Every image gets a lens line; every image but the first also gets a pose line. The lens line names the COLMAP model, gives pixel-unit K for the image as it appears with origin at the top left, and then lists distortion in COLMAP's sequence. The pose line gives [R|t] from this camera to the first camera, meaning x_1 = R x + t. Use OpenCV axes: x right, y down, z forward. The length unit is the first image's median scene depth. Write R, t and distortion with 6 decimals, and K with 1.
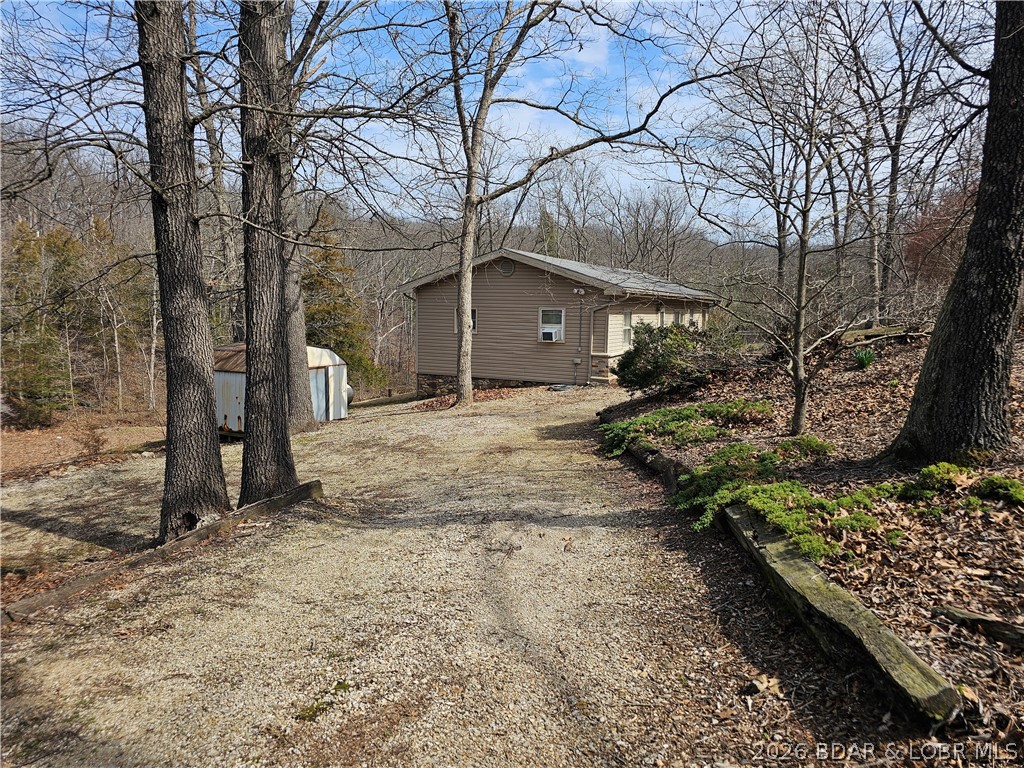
lens RADIAL K [[680.2, 0, 512.4], [0, 680.2, 390.8], [0, 0, 1]] dist [0.029268, -0.005030]
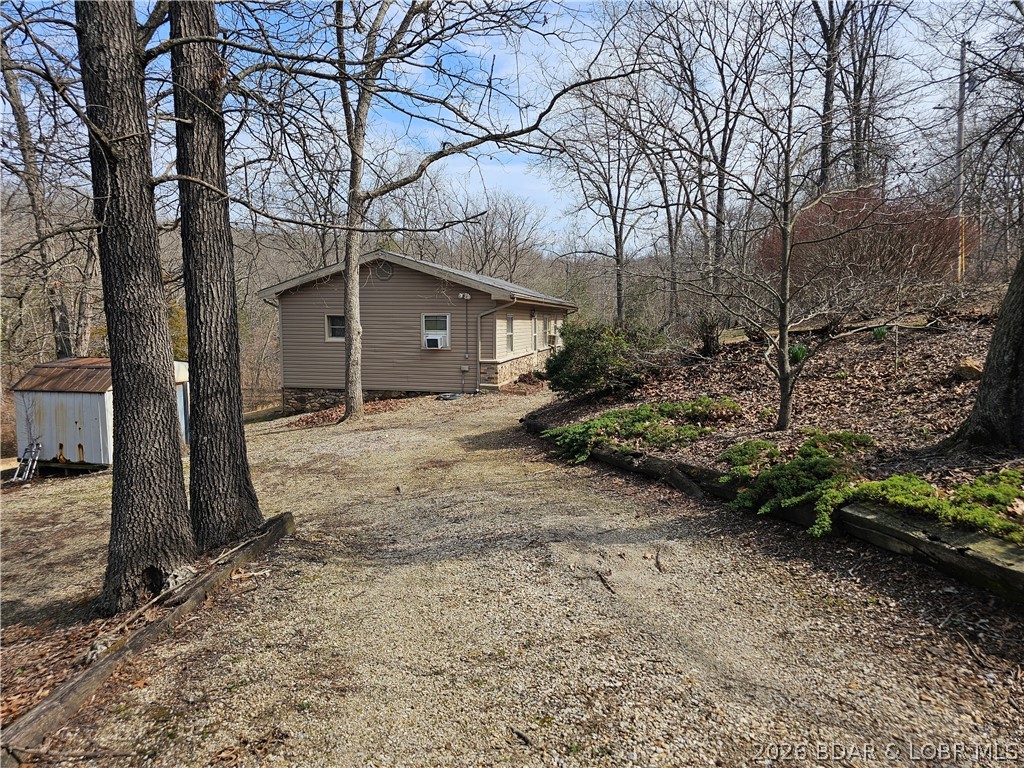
lens RADIAL K [[682.9, 0, 497.9], [0, 682.9, 396.9], [0, 0, 1]] dist [0.027110, -0.005153]
pose [[0.972770, -0.038040, 0.228631, -0.169704], [0.039828, 0.999201, -0.003211, 0.003752], [-0.228327, 0.012230, 0.973508, 0.103106]]
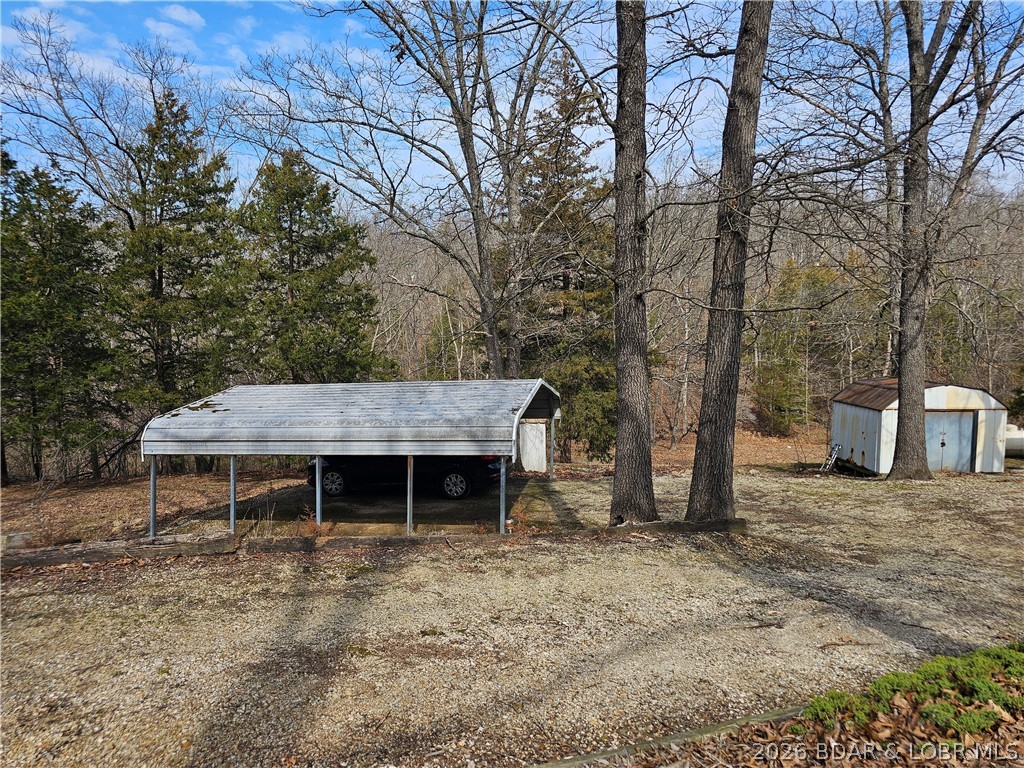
lens RADIAL K [[680.2, 0, 512.4], [0, 680.2, 390.8], [0, 0, 1]] dist [0.029268, -0.005030]
pose [[0.515886, 0.073852, -0.853468, 0.333080], [-0.099288, 0.994717, 0.026059, -0.047735], [0.850884, 0.071295, 0.520494, 0.080866]]
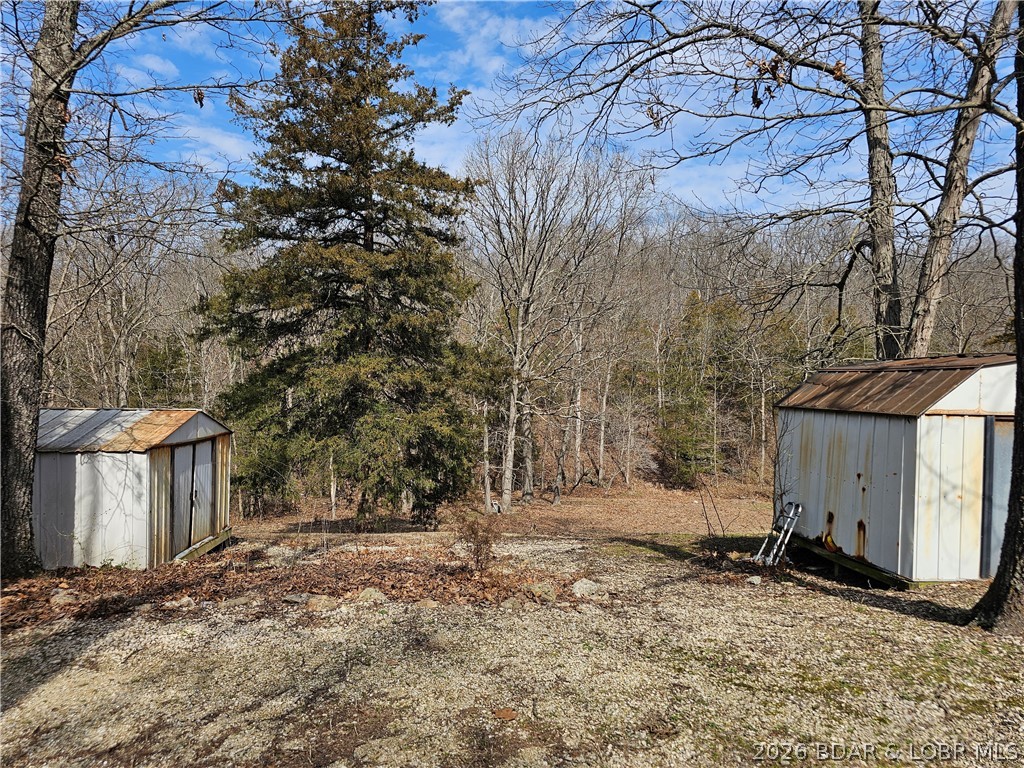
lens RADIAL K [[680.2, 0, 512.4], [0, 680.2, 390.8], [0, 0, 1]] dist [0.029268, -0.005030]
pose [[0.615156, 0.020858, -0.788129, -0.381965], [-0.113581, 0.991566, -0.062411, 0.015995], [0.780181, 0.127909, 0.612337, 1.066574]]
